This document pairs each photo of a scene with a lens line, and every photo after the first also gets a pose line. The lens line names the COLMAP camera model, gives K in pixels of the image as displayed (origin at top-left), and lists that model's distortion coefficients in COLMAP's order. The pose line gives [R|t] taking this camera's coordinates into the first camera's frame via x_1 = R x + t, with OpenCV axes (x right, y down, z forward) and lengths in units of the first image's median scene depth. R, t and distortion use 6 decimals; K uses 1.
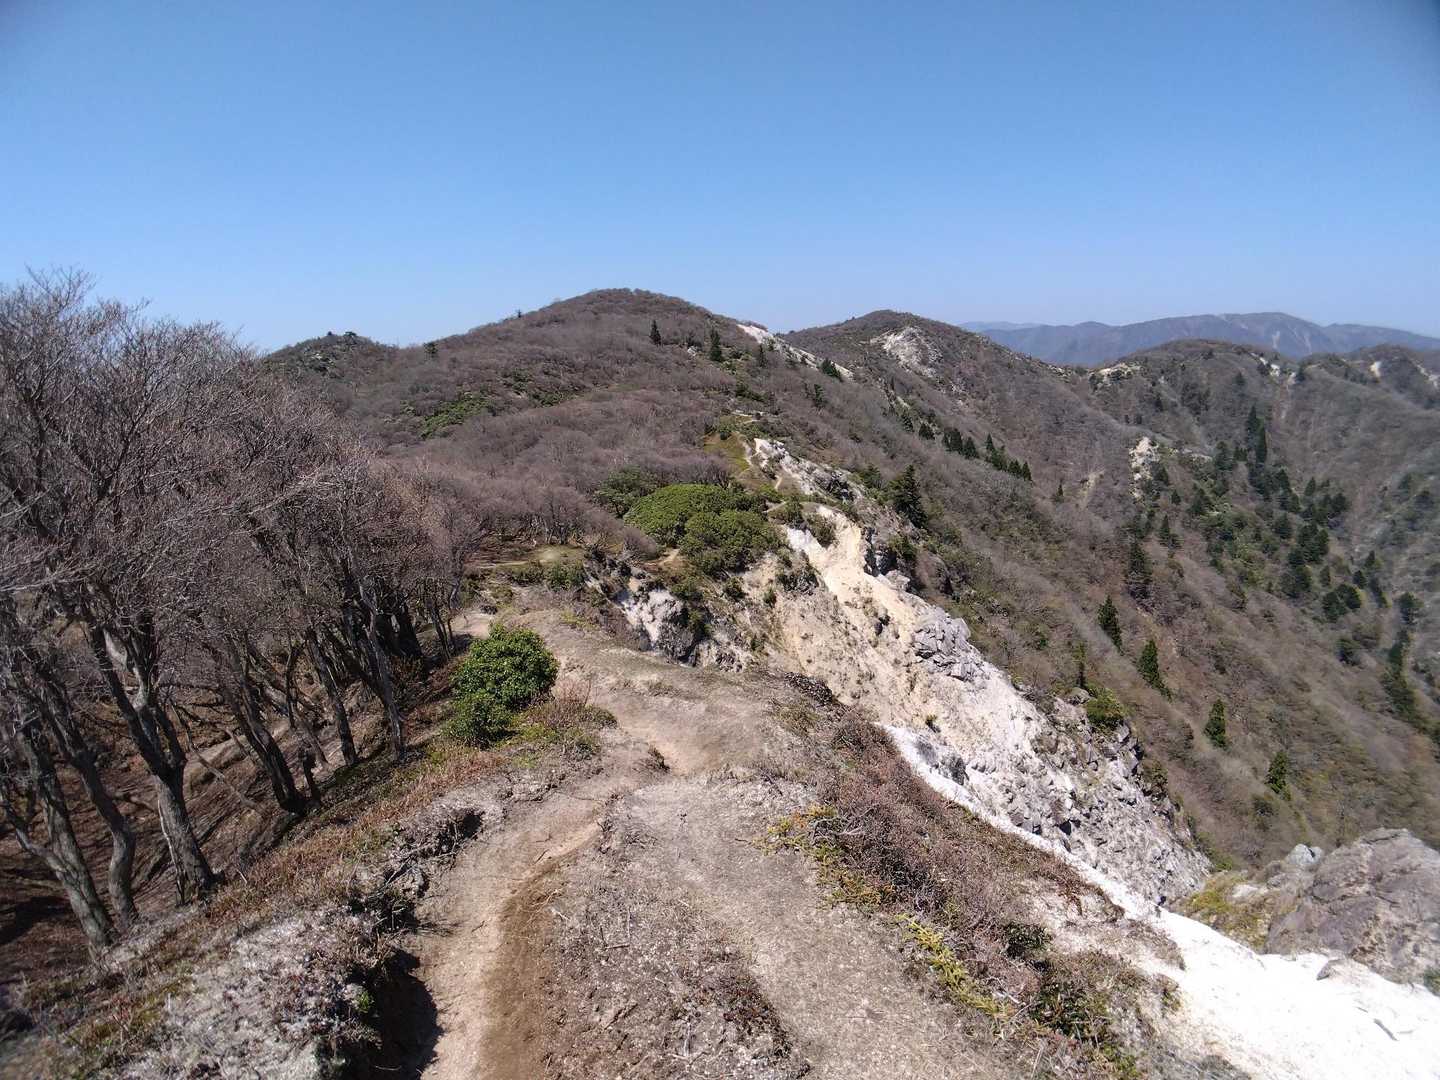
lens RADIAL K [[732.2, 0, 720.0], [0, 732.2, 540.0], [0, 0, 1]] dist [-0.066407, -0.000912]
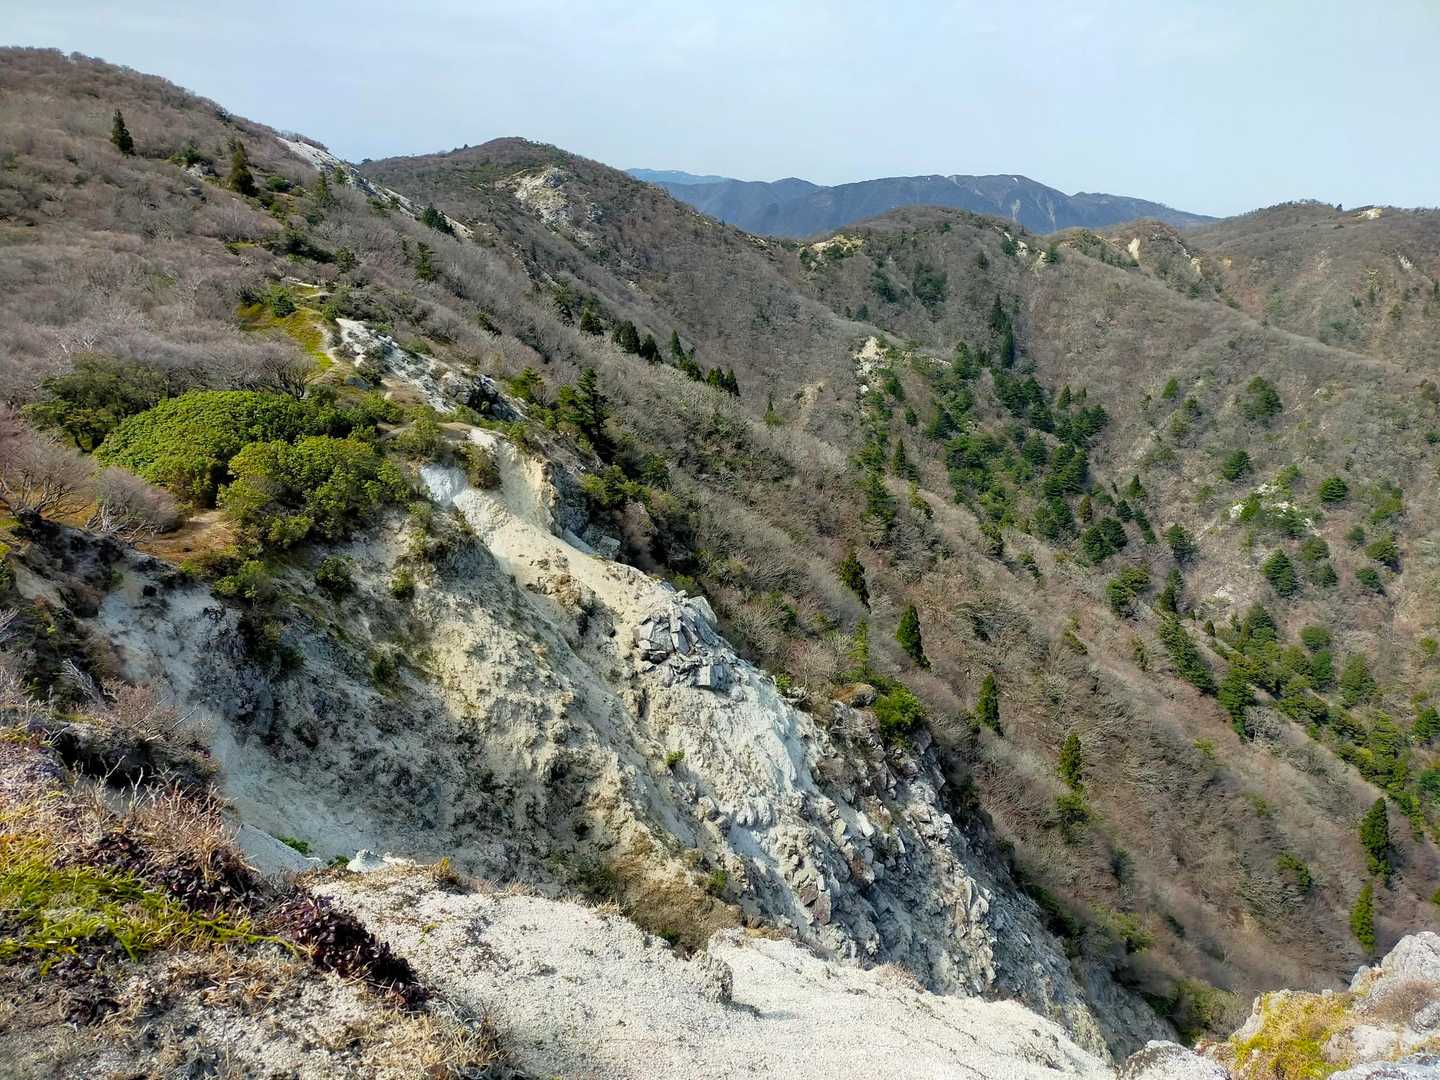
lens RADIAL K [[1065.3, 0, 720.0], [0, 1065.3, 540.0], [0, 0, 1]] dist [0.075835, -0.082662]
pose [[0.919751, -0.058947, 0.388051, -0.005102], [0.040177, 0.997604, 0.056314, 0.000764], [-0.390441, -0.036204, 0.919916, 0.025273]]
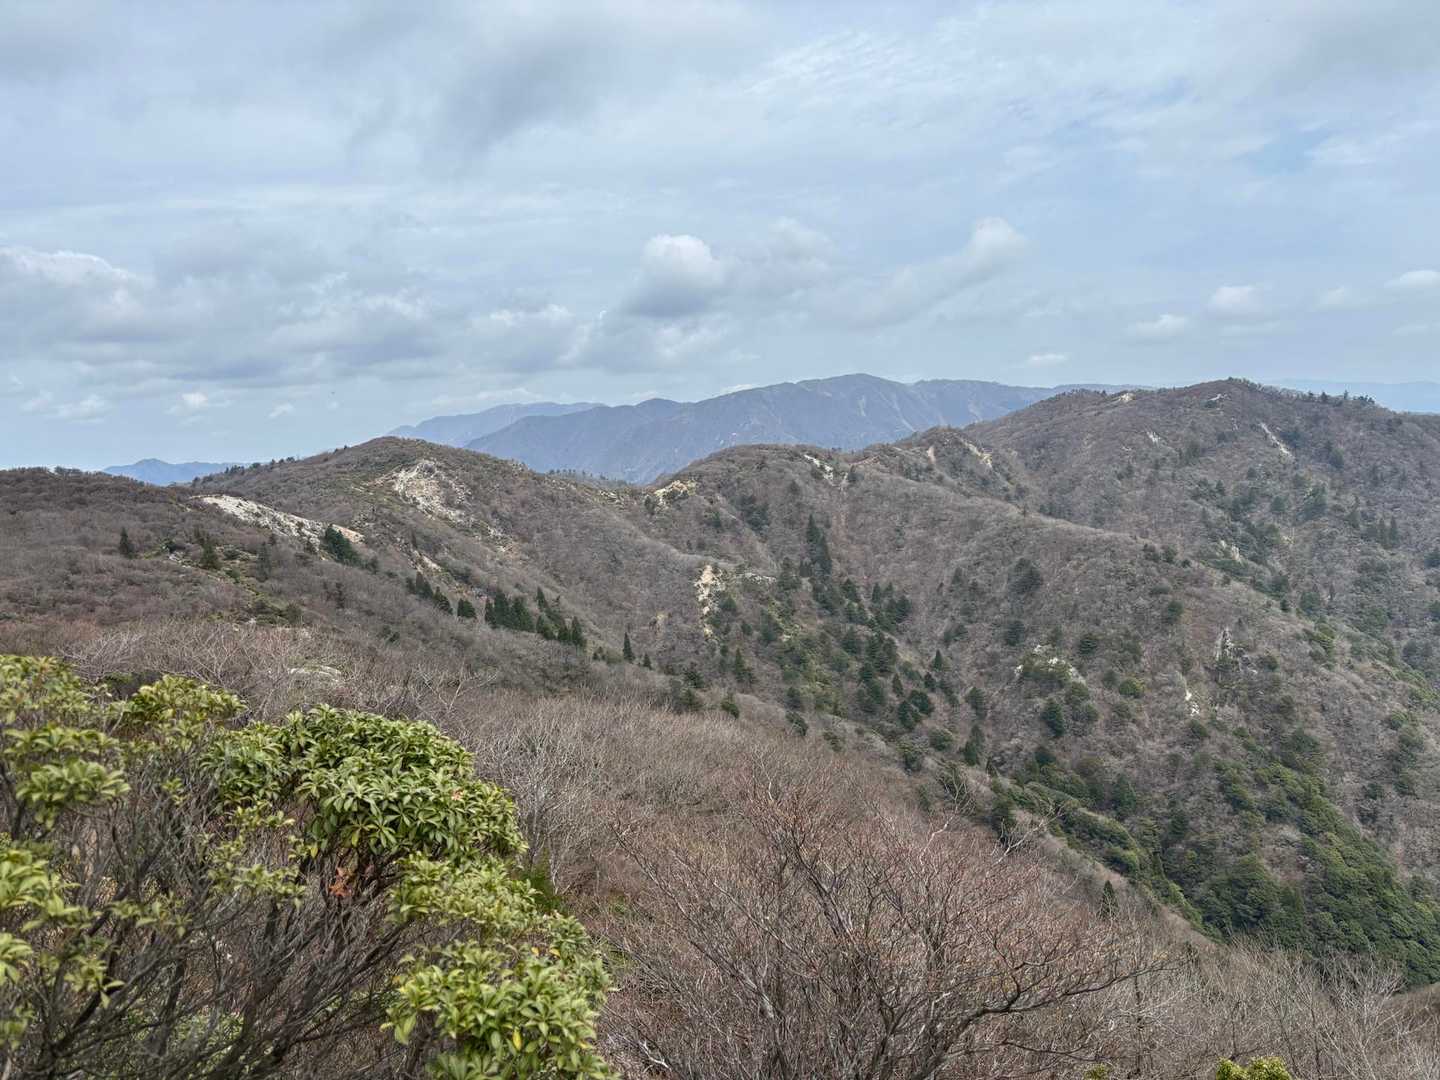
lens RADIAL K [[1060.4, 0, 720.9], [0, 1060.4, 513.4], [0, 0, 1]] dist [0.162408, -0.269510]
pose [[0.866117, -0.086607, 0.492281, -0.079826], [0.181563, 0.972115, -0.148418, -0.006545], [-0.465699, 0.217928, 0.857690, -0.289811]]
